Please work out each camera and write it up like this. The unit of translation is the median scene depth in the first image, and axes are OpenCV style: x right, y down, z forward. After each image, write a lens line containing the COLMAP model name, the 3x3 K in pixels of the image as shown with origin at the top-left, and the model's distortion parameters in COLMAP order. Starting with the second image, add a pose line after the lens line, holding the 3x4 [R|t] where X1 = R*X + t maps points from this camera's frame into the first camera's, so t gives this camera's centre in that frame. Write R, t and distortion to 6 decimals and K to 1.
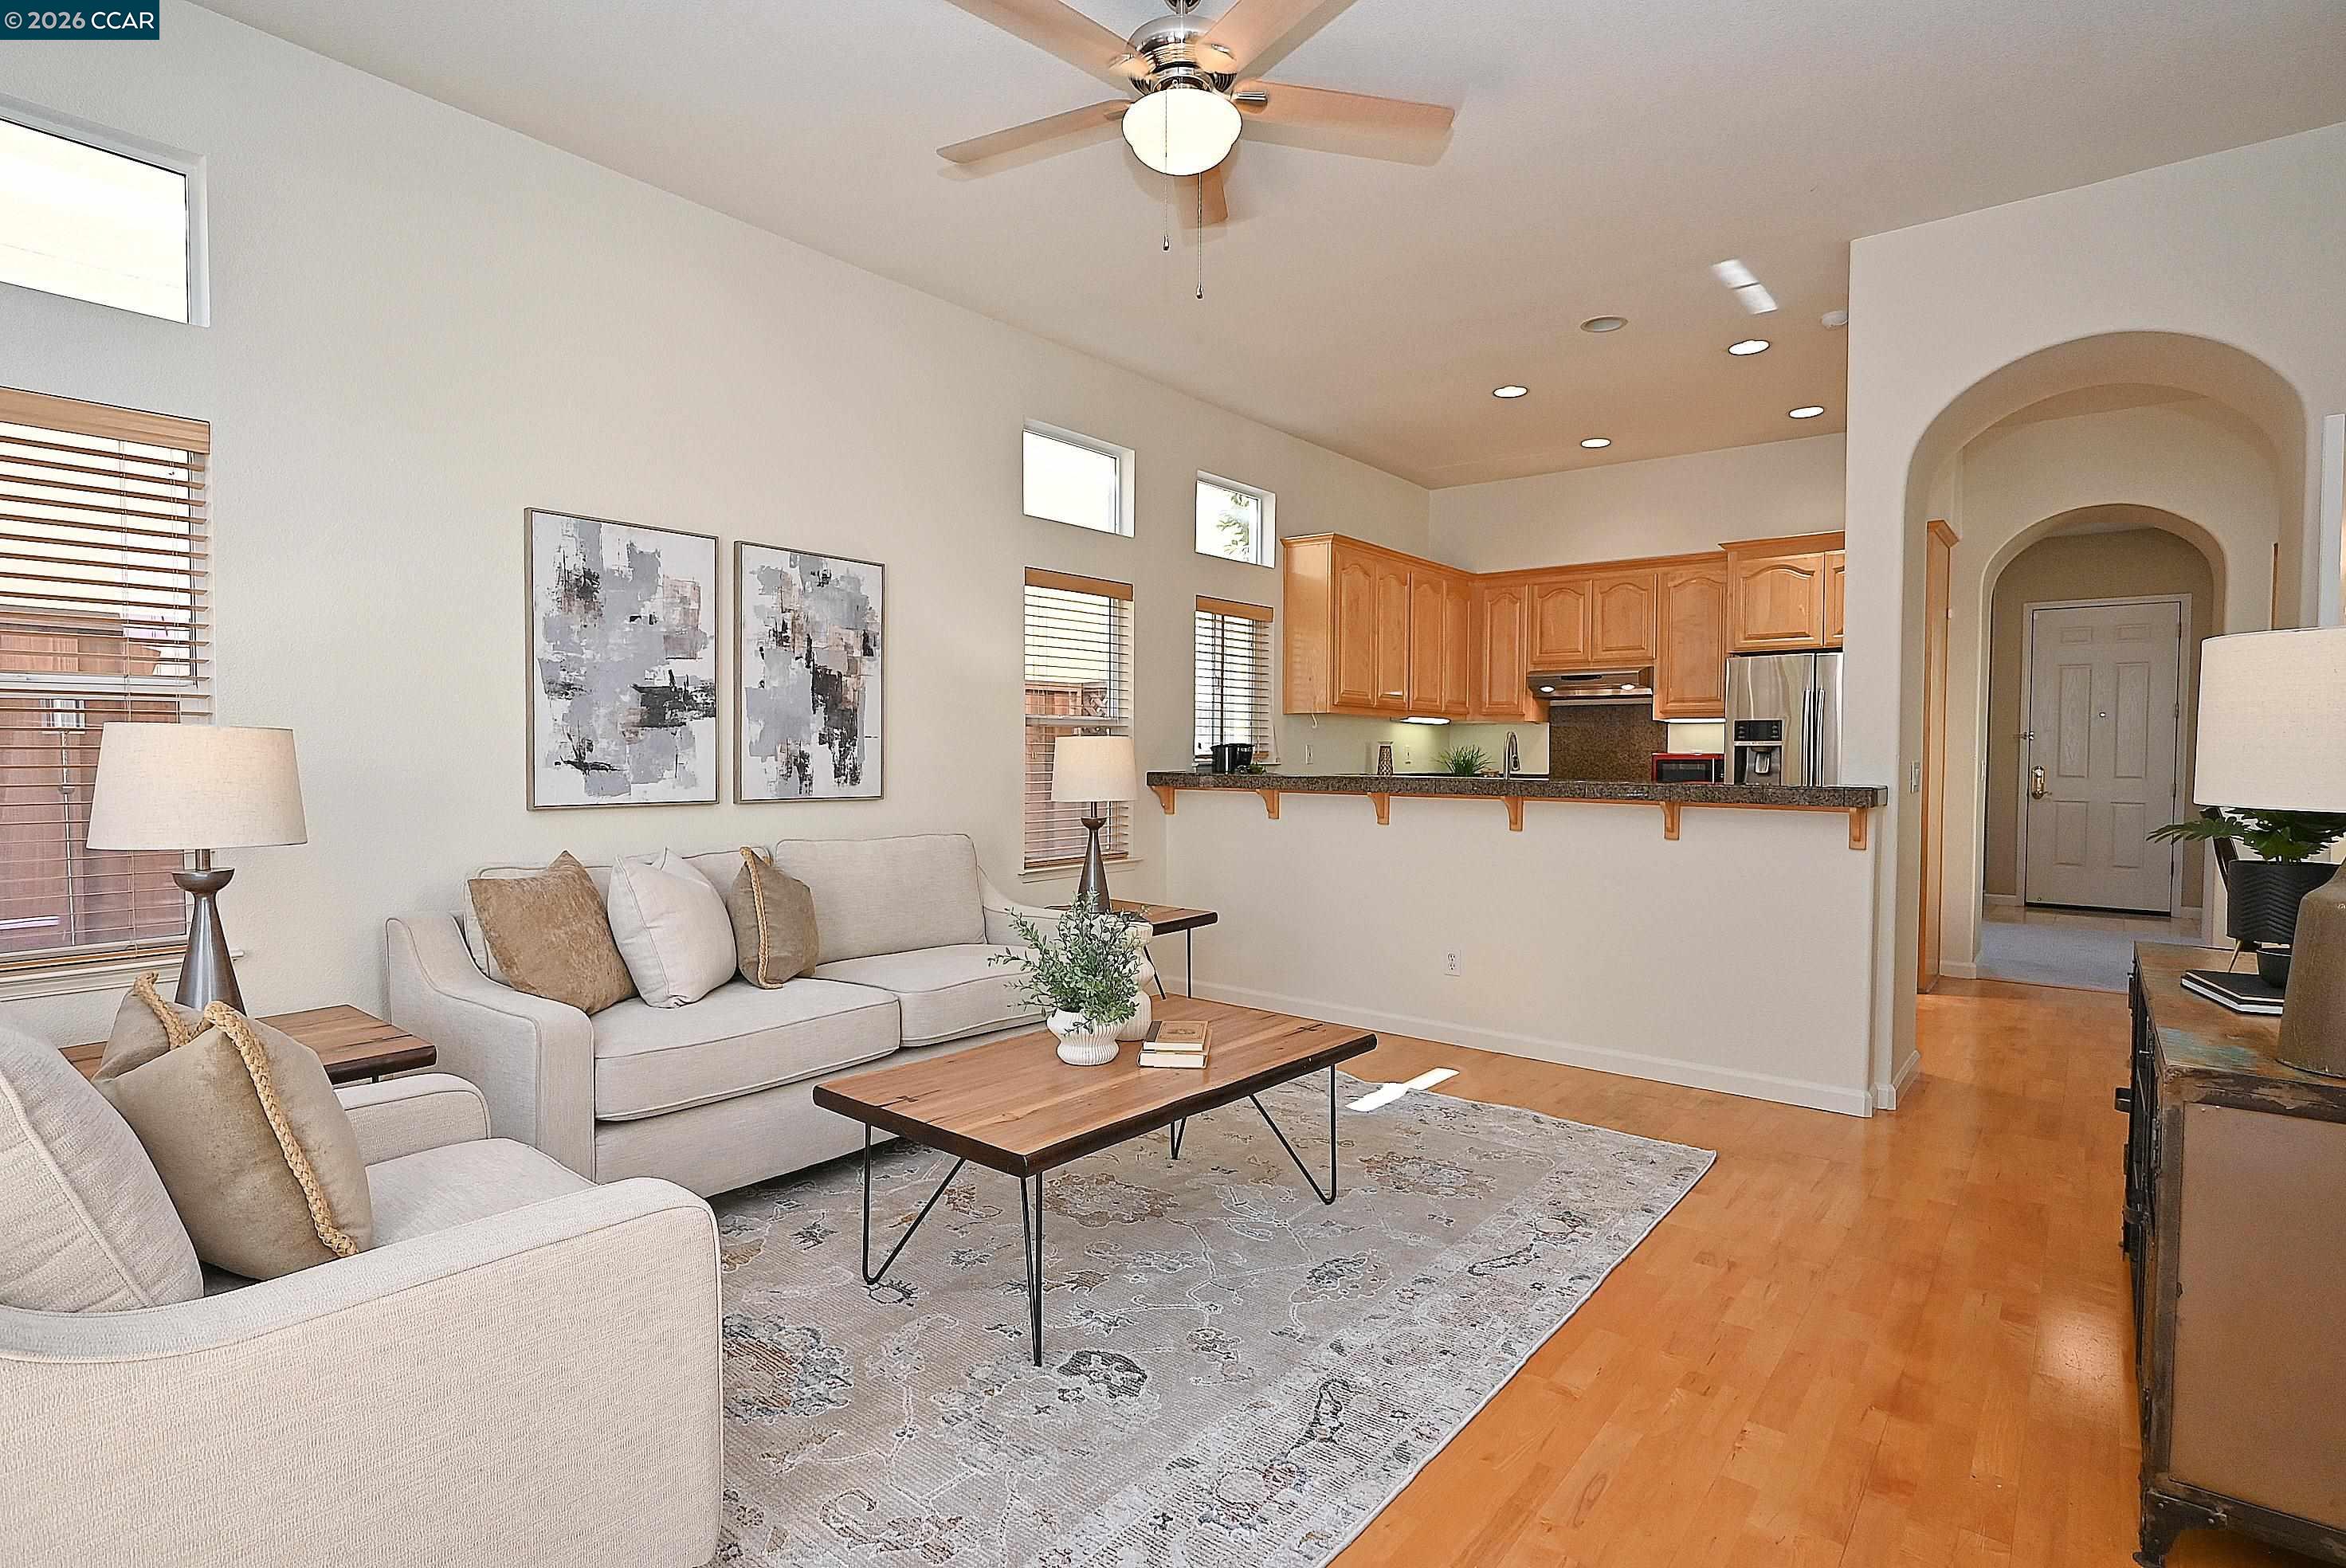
lens RADIAL K [[1150.8, 0, 1173.0], [0, 1150.8, 784.0], [0, 0, 1]] dist [-0.004811, 0.000390]
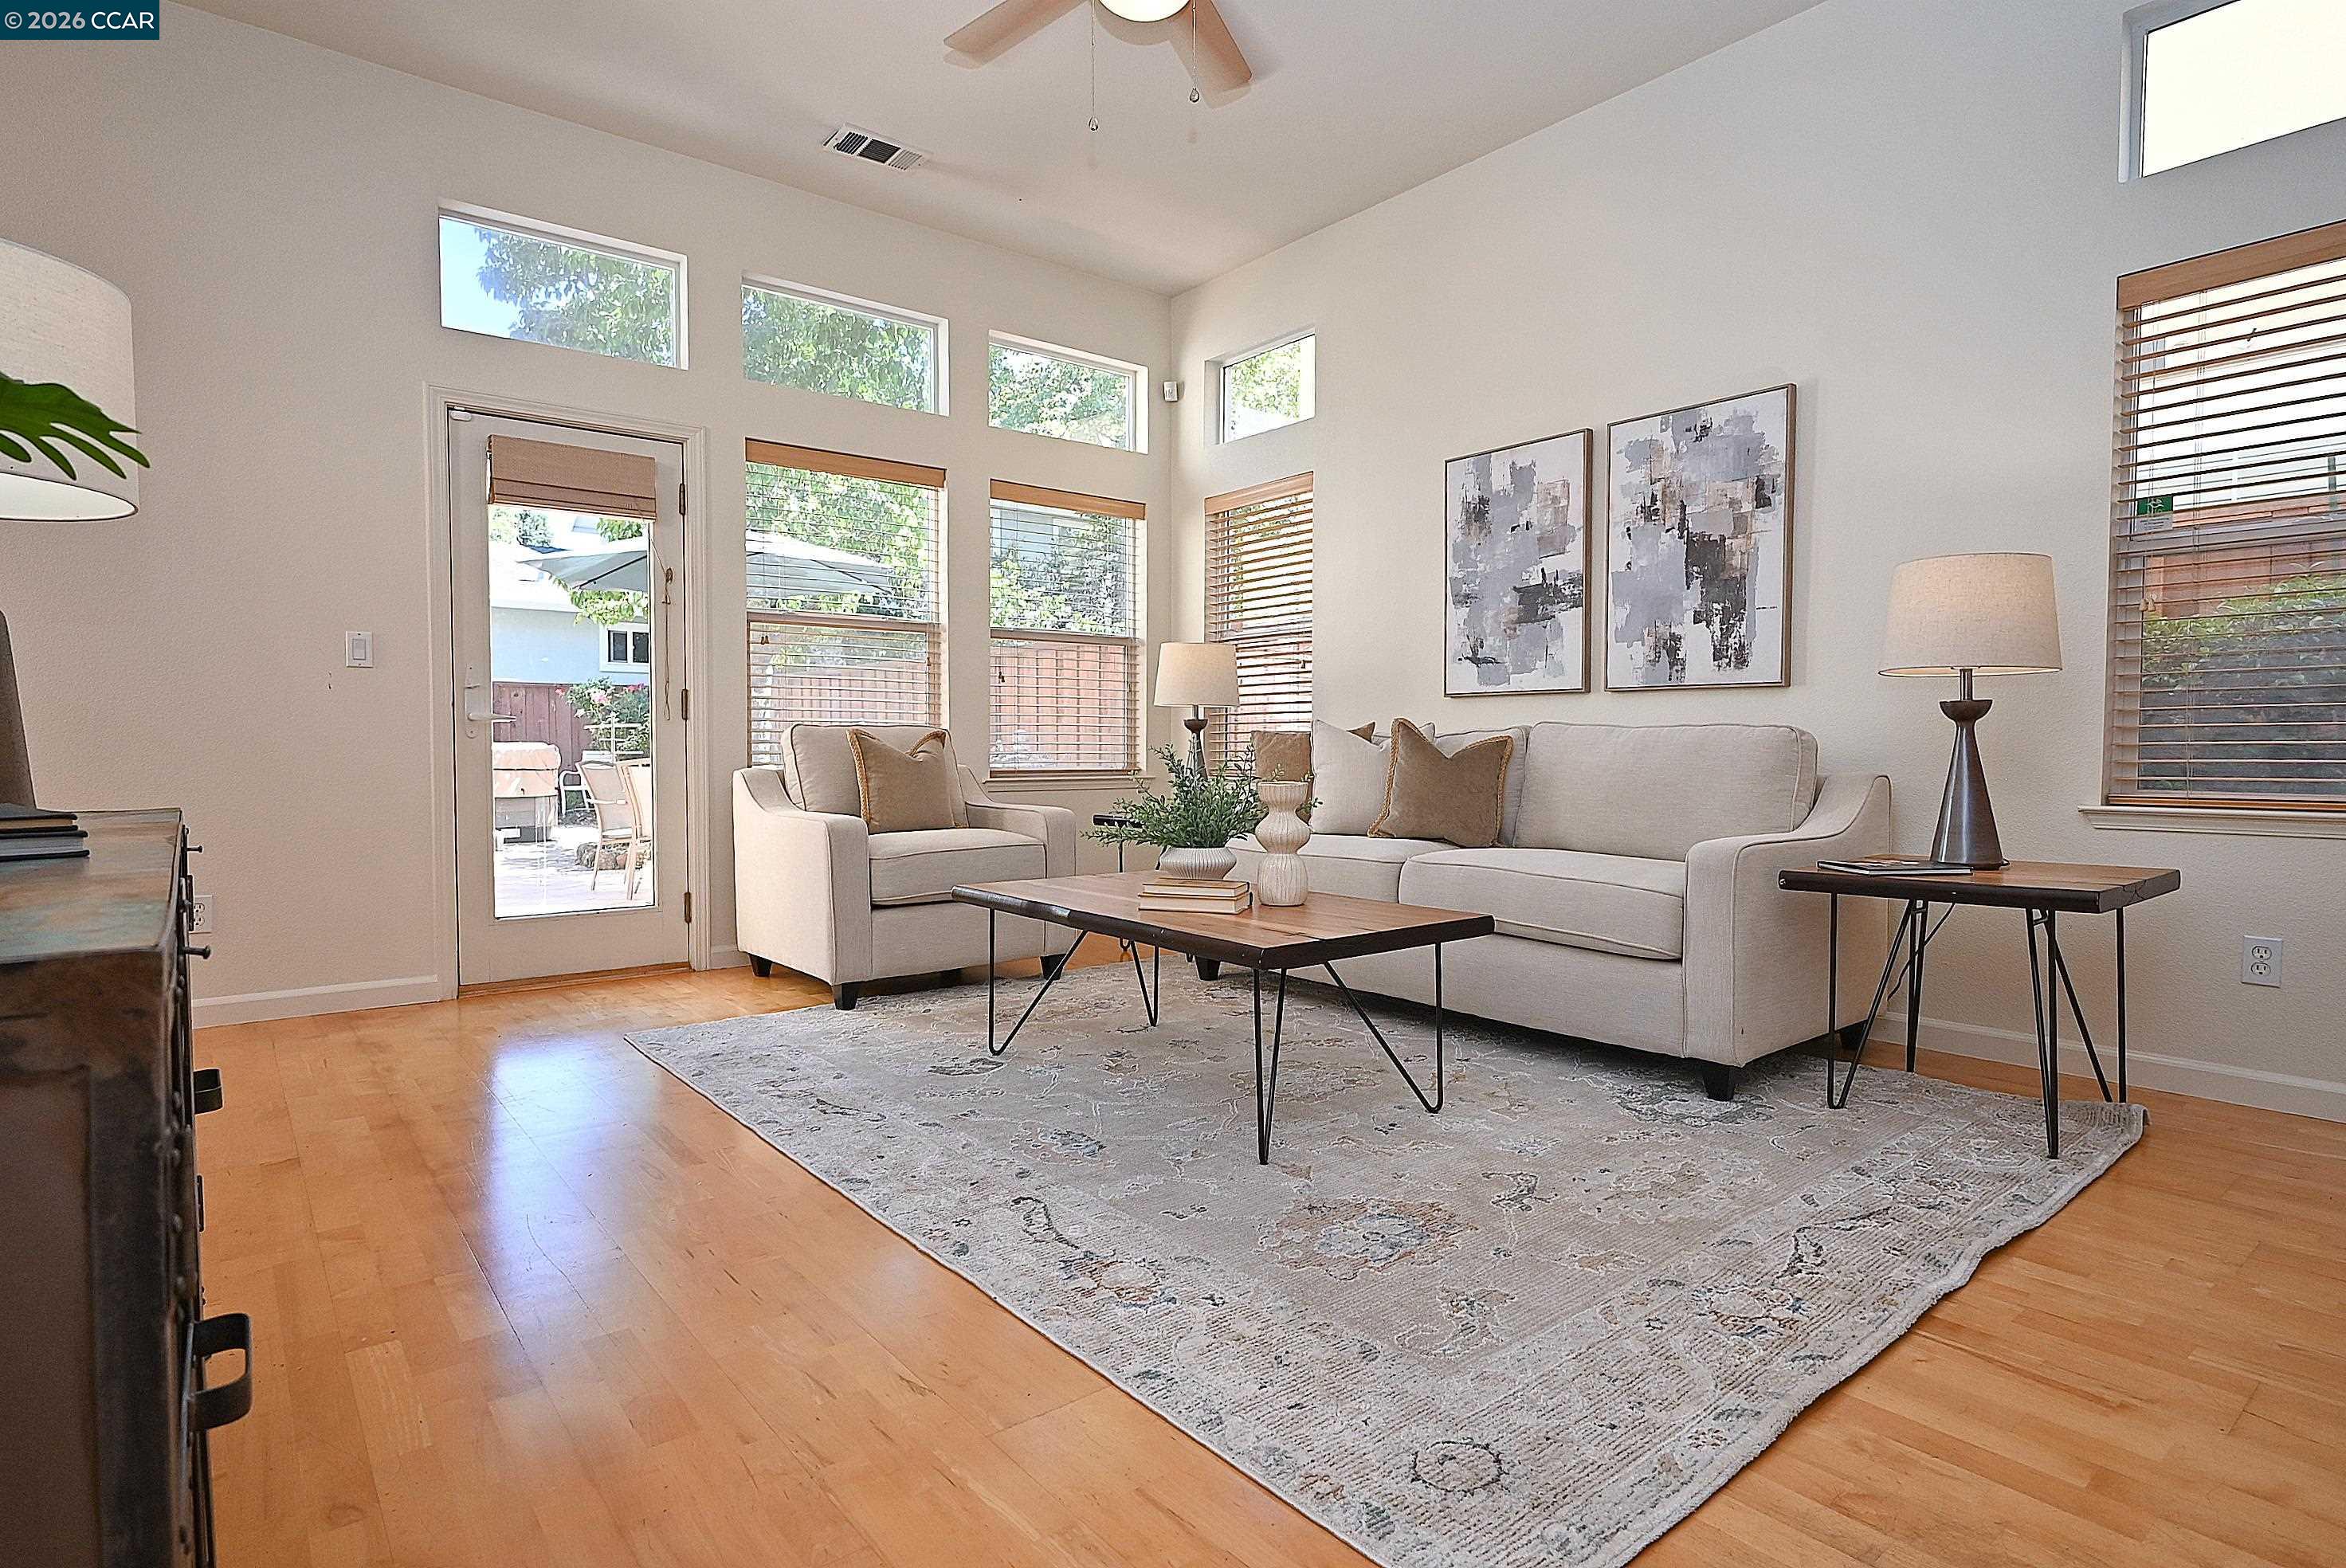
lens RADIAL K [[1150.8, 0, 1173.0], [0, 1150.8, 784.0], [0, 0, 1]] dist [-0.004811, 0.000390]
pose [[-0.191031, 0.026427, -0.981228, 0.625619], [-0.034903, 0.998822, 0.033696, 0.071488], [0.980963, 0.040685, -0.189883, 0.779019]]
